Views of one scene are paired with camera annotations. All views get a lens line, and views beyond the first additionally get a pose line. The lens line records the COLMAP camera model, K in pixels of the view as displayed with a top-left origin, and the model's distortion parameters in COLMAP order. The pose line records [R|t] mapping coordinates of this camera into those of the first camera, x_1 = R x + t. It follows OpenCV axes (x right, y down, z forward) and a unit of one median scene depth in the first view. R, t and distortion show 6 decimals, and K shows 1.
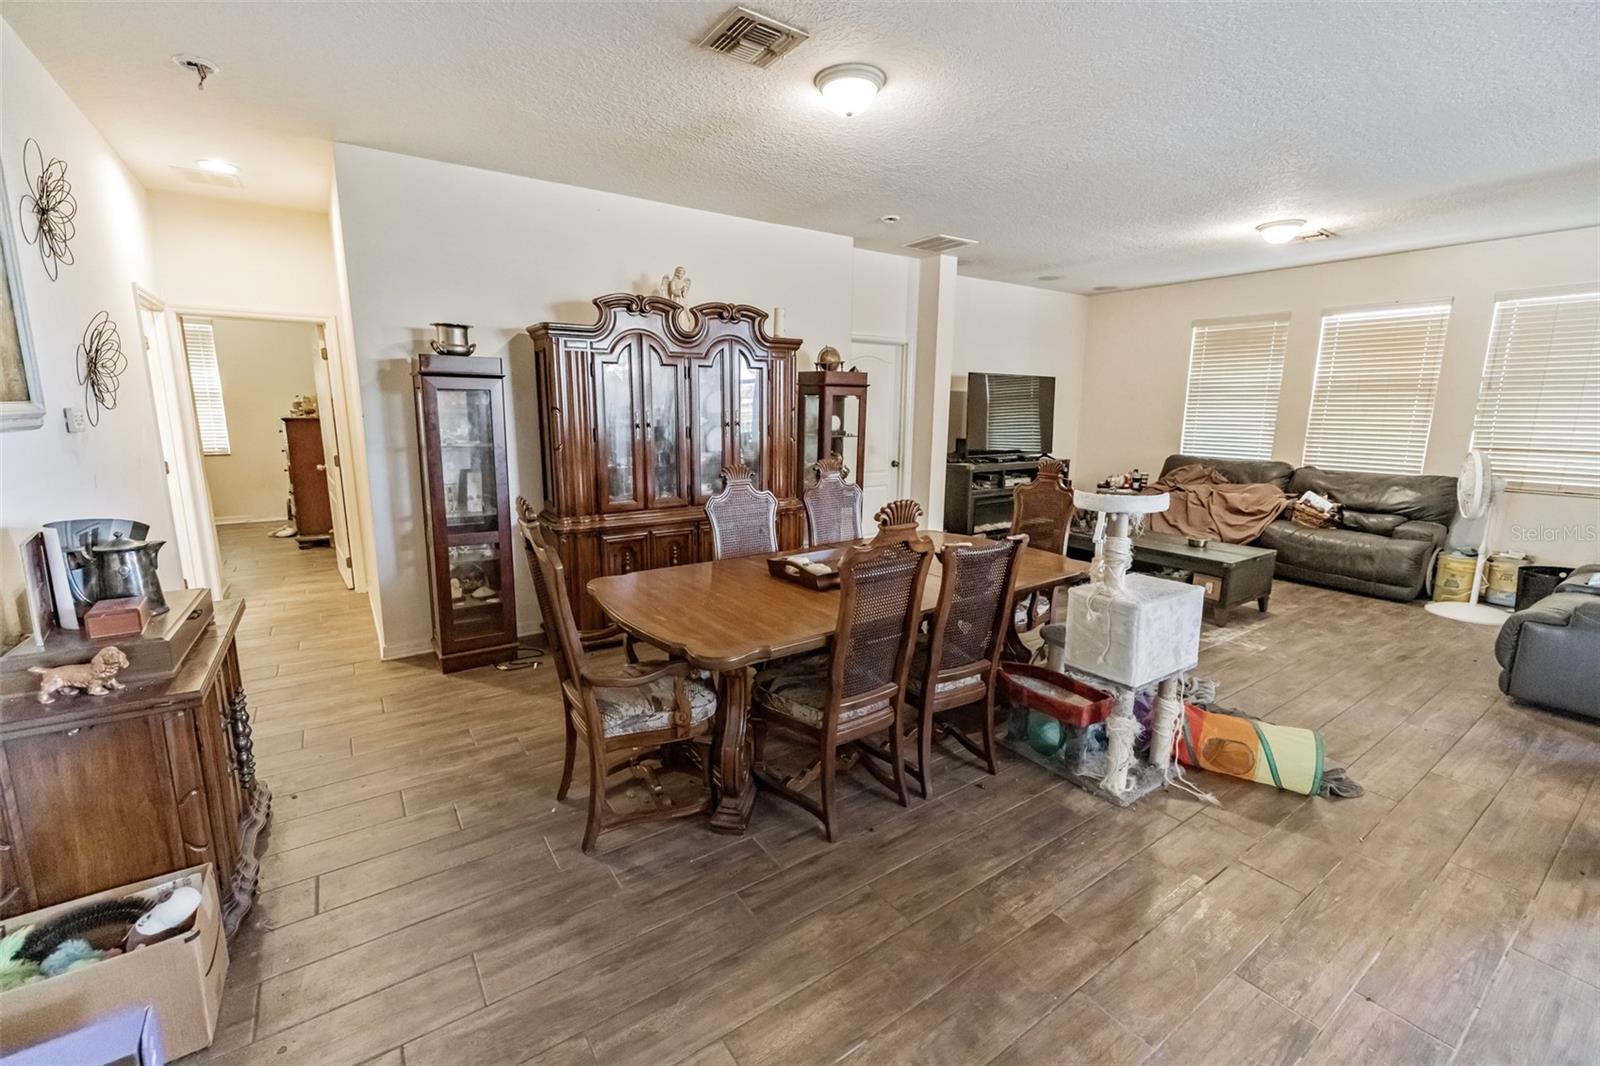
lens RADIAL K [[676.0, 0, 798.8], [0, 676.0, 529.3], [0, 0, 1]] dist [-0.003281, 0.000057]
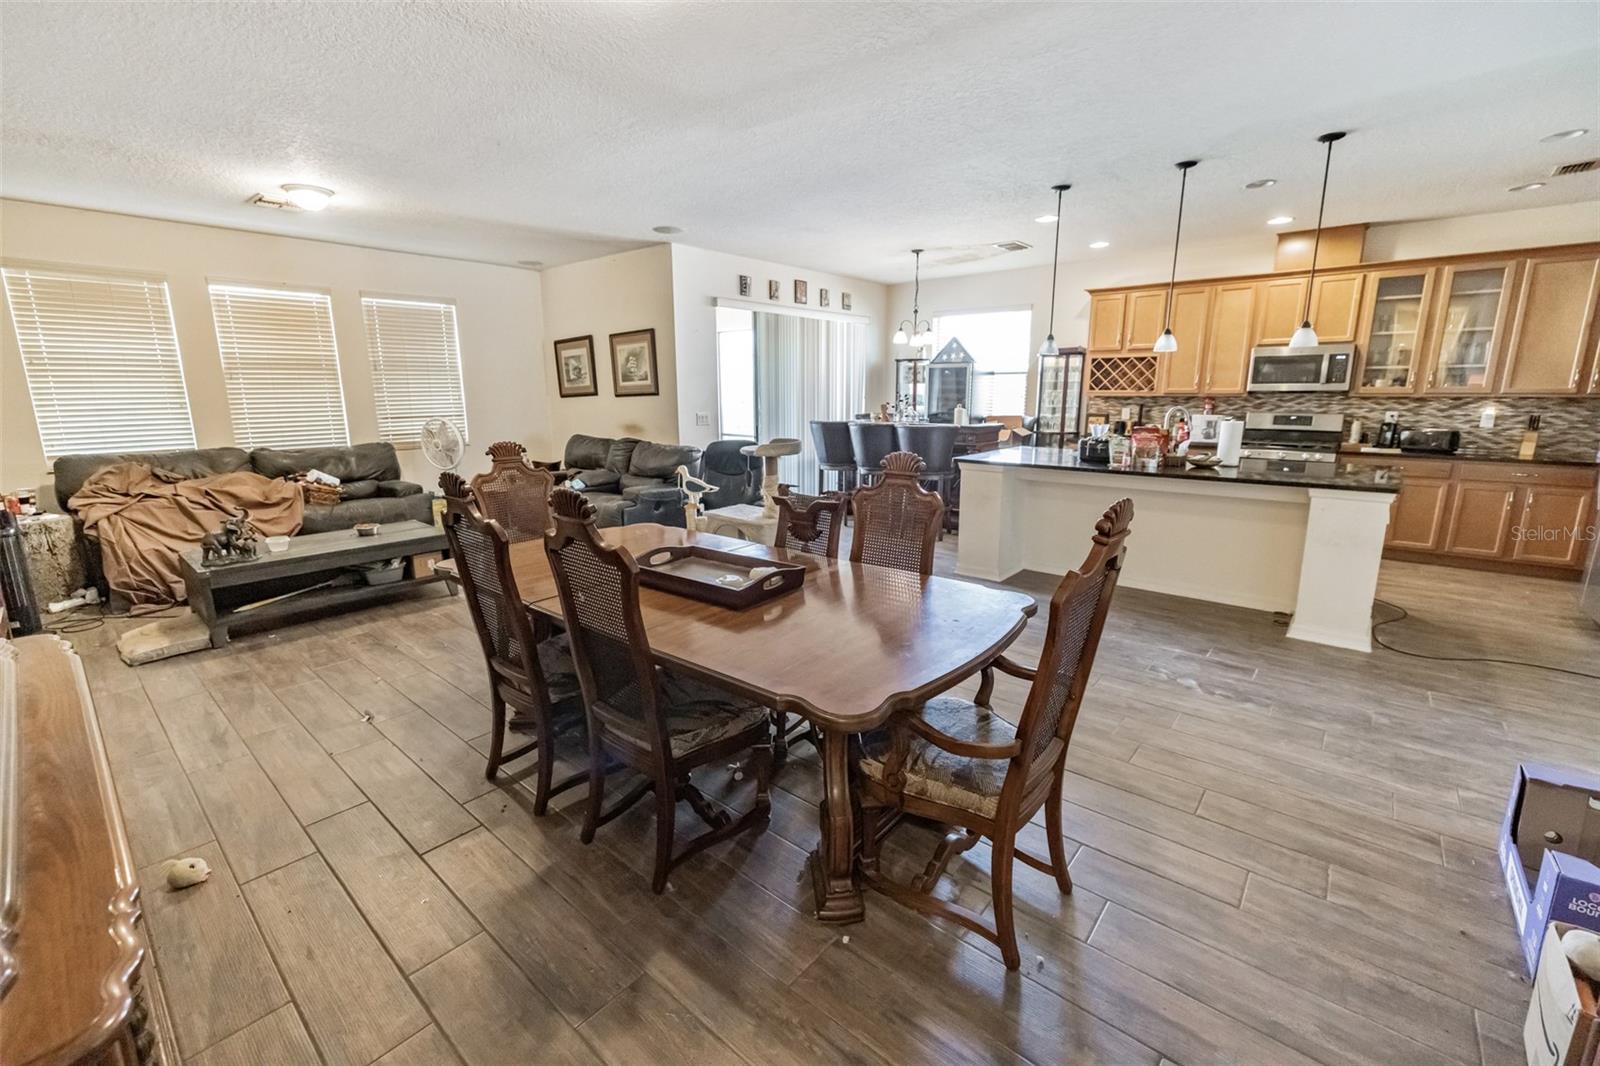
lens RADIAL K [[676.0, 0, 801.0], [0, 676.0, 536.3], [0, 0, 1]] dist [-0.003281, 0.000057]
pose [[-0.247787, -0.210744, 0.945615, -0.374047], [0.177773, 0.949591, 0.258213, -0.090887], [-0.952365, 0.232087, -0.197831, 0.523812]]
